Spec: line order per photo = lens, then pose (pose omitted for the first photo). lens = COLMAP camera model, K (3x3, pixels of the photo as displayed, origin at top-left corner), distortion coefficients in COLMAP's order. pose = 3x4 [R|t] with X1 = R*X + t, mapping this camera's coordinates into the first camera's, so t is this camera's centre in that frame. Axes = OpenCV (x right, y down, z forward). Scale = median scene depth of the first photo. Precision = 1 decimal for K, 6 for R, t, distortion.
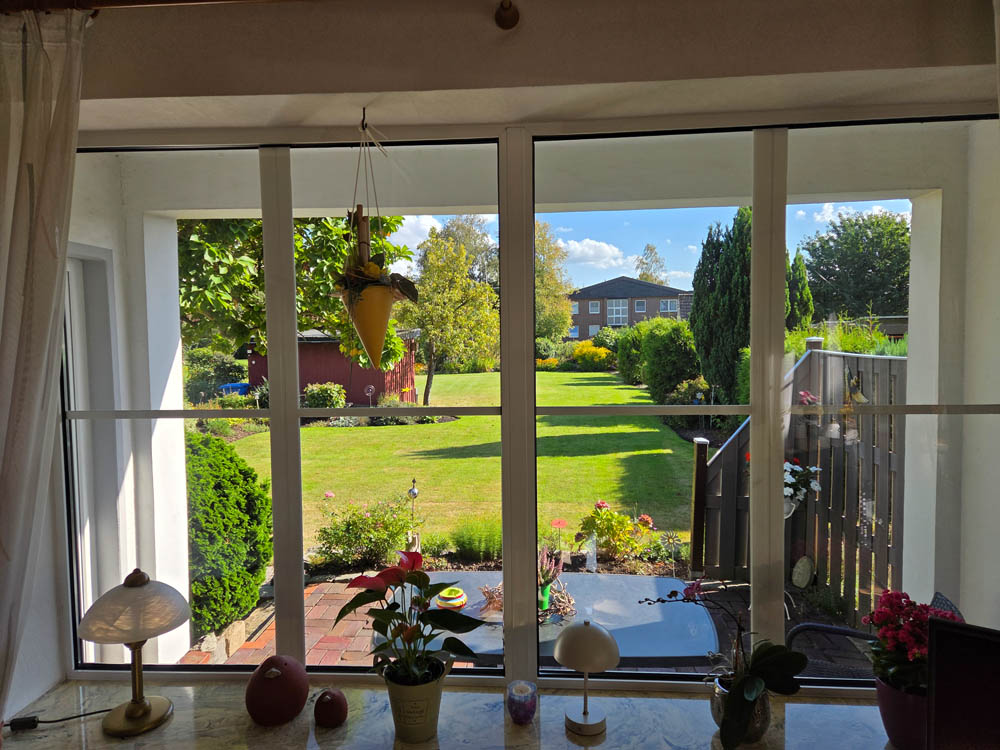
lens RADIAL K [[669.1, 0, 493.7], [0, 669.1, 374.7], [0, 0, 1]] dist [0.049834, -0.008270]
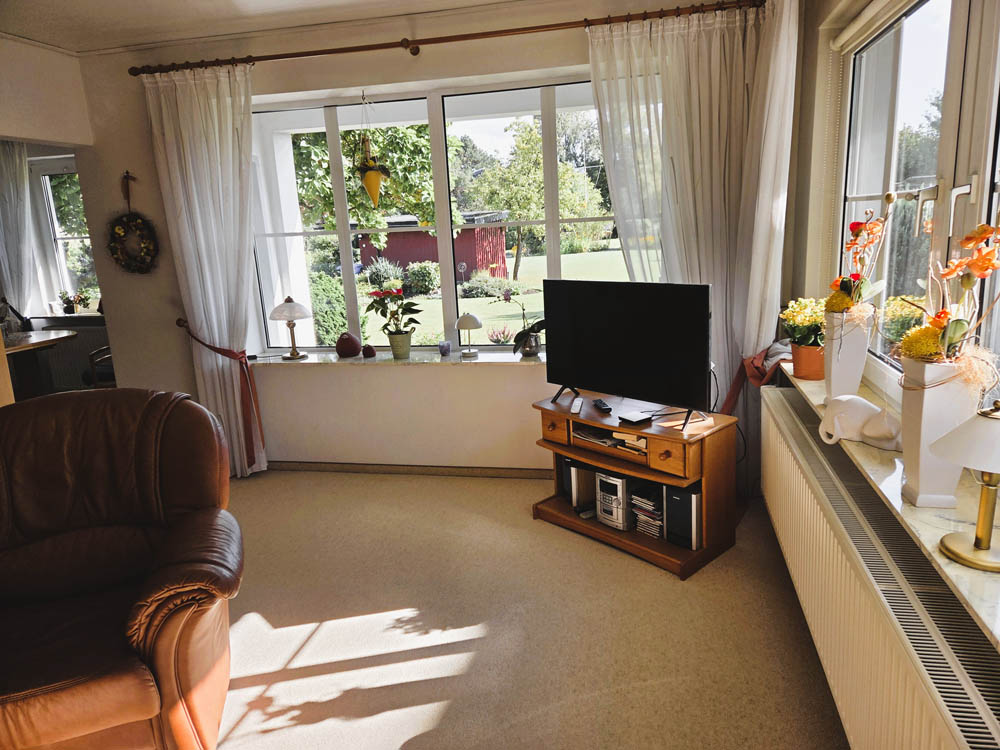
lens RADIAL K [[669.1, 0, 506.9], [0, 669.1, 373.2], [0, 0, 1]] dist [0.049834, -0.008270]
pose [[0.988523, -0.006379, -0.150934, 0.186002], [0.031123, 0.986275, 0.162154, 0.057542], [0.147828, -0.164991, 0.975154, -0.390971]]
